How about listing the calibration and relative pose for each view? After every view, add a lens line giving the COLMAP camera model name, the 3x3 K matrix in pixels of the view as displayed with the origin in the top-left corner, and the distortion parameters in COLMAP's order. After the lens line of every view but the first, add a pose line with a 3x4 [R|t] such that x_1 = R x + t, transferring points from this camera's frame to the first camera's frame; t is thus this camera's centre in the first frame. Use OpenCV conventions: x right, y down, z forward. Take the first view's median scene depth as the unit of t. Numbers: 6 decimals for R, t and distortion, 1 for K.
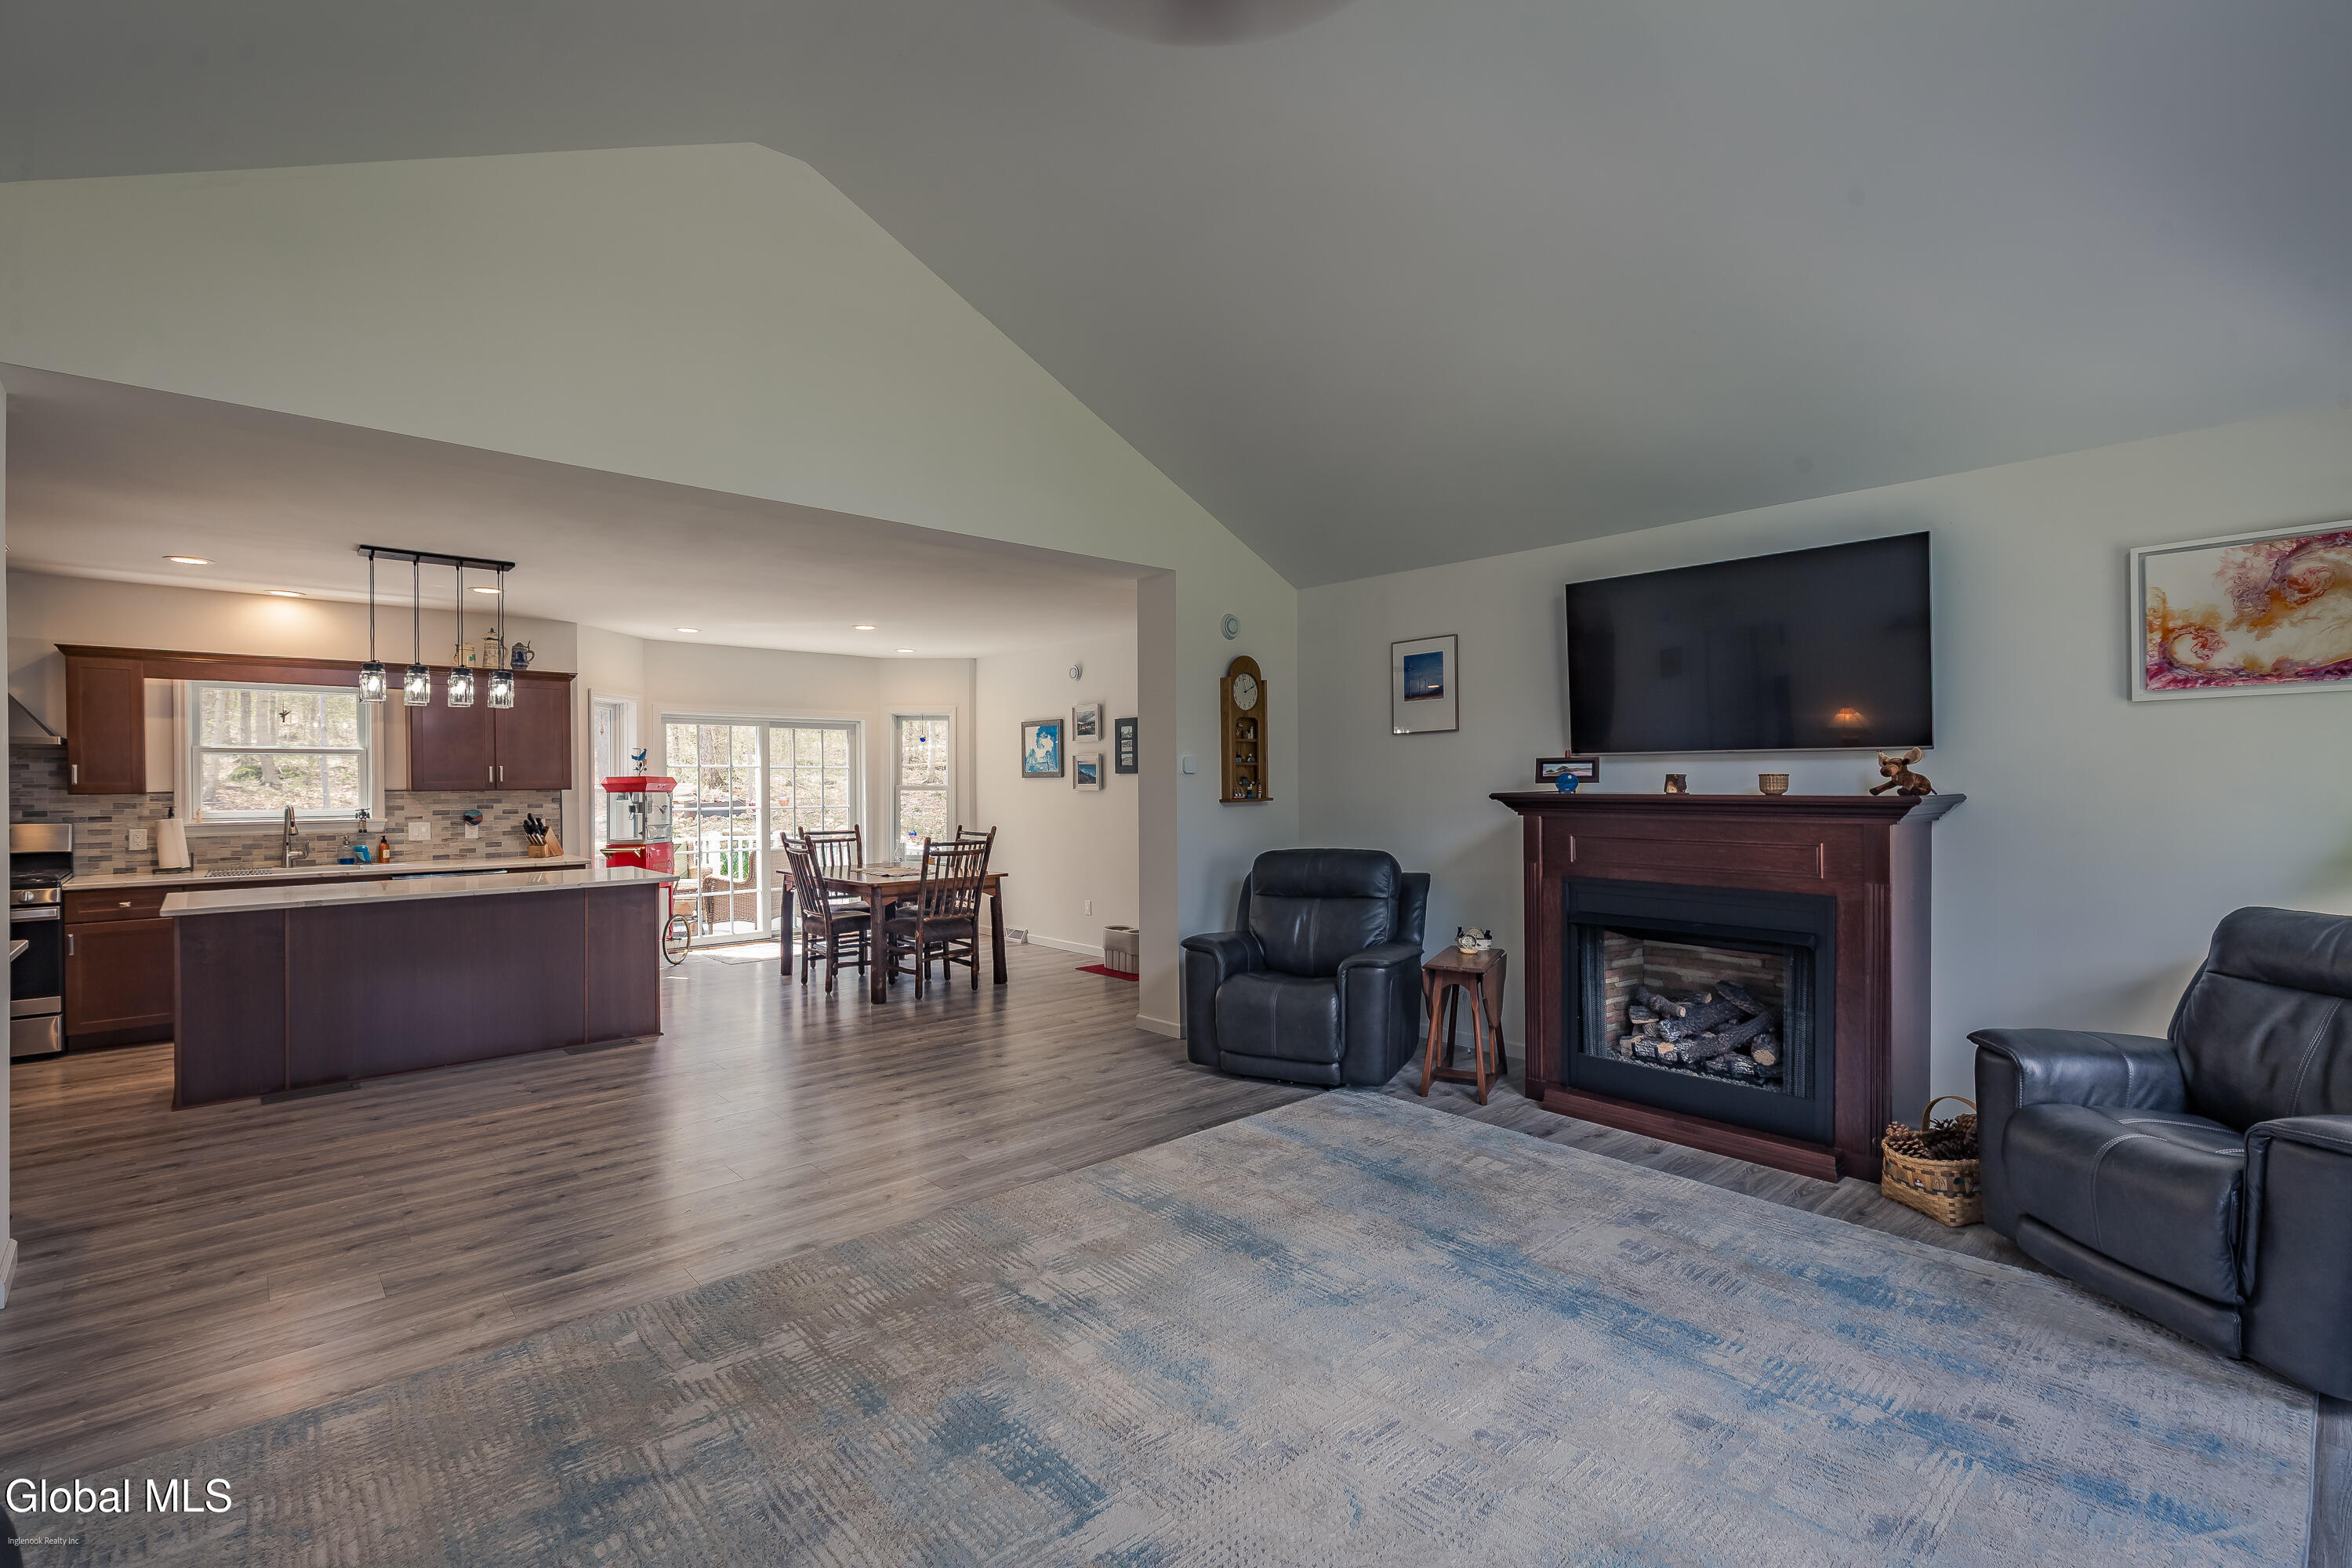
lens RADIAL K [[1051.5, 0, 1167.5], [0, 1051.5, 796.5], [0, 0, 1]] dist [0.001178, 0.000144]
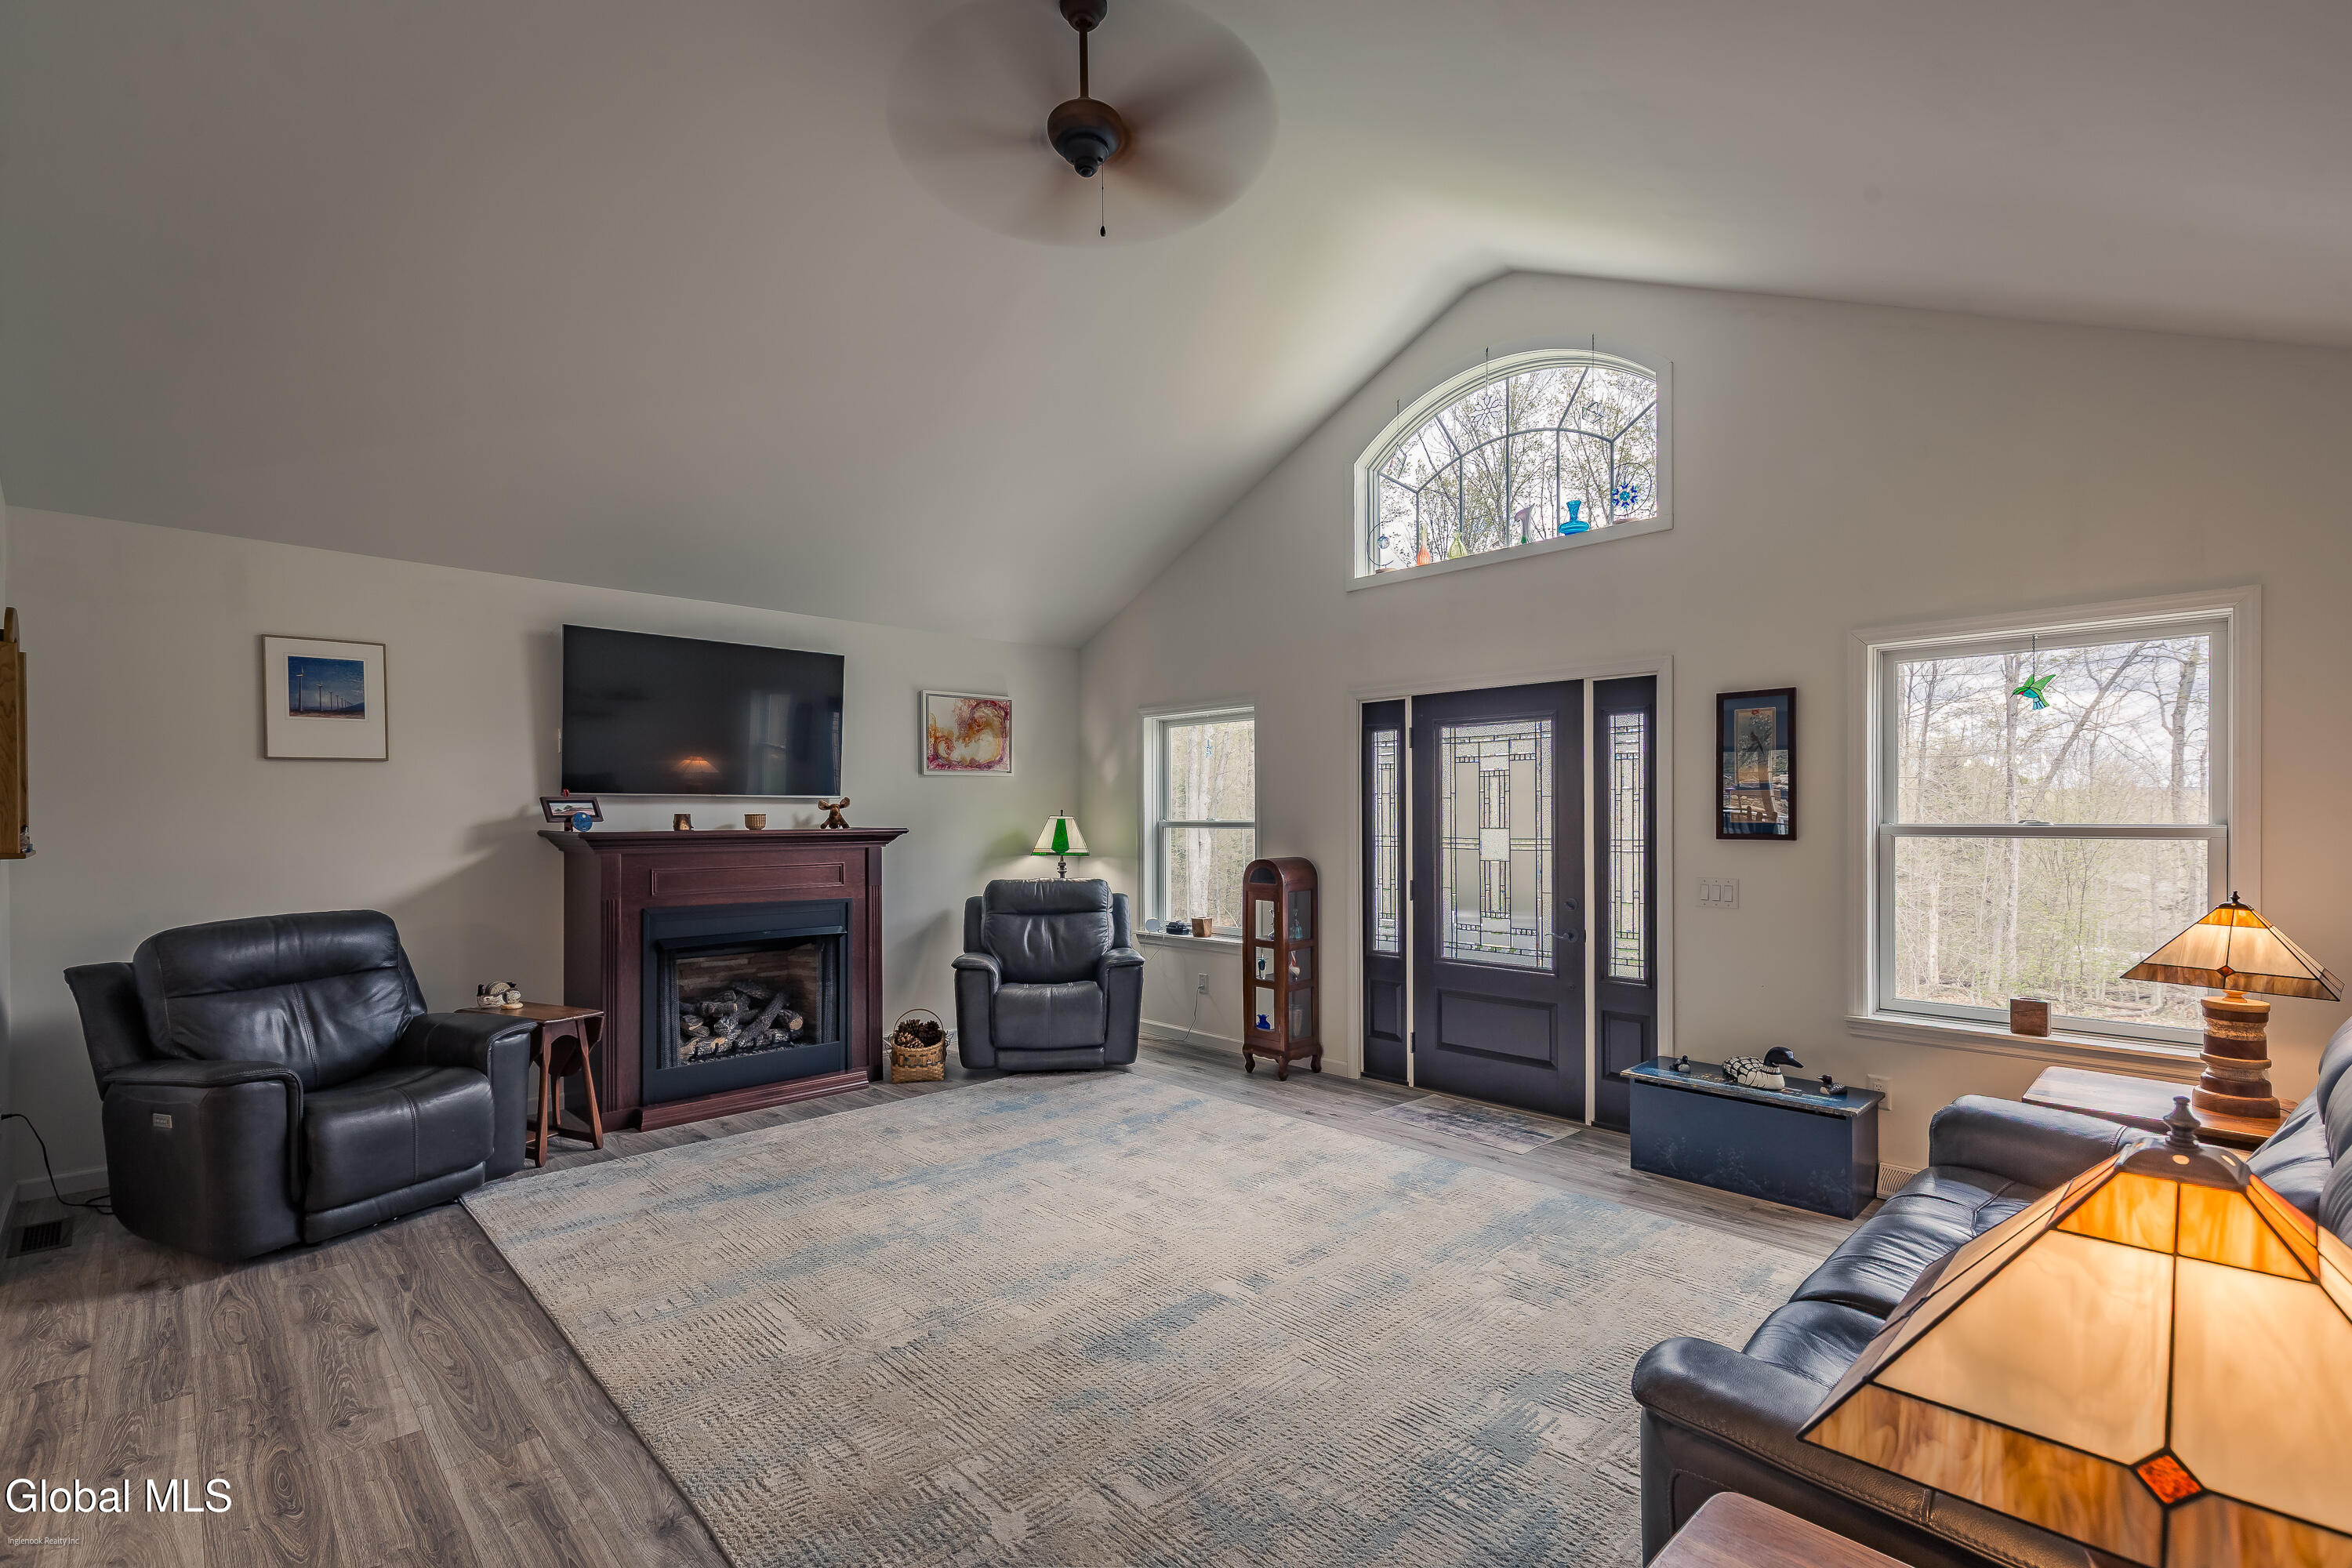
lens RADIAL K [[1066.2, 0, 1172.8], [0, 1066.2, 825.2], [0, 0, 1]] dist [0.003475, 0.000168]
pose [[-0.035474, -0.005695, 0.999354, -0.827494], [0.019719, 0.999785, 0.006398, -0.006209], [-0.999176, 0.019933, -0.035354, 0.569952]]
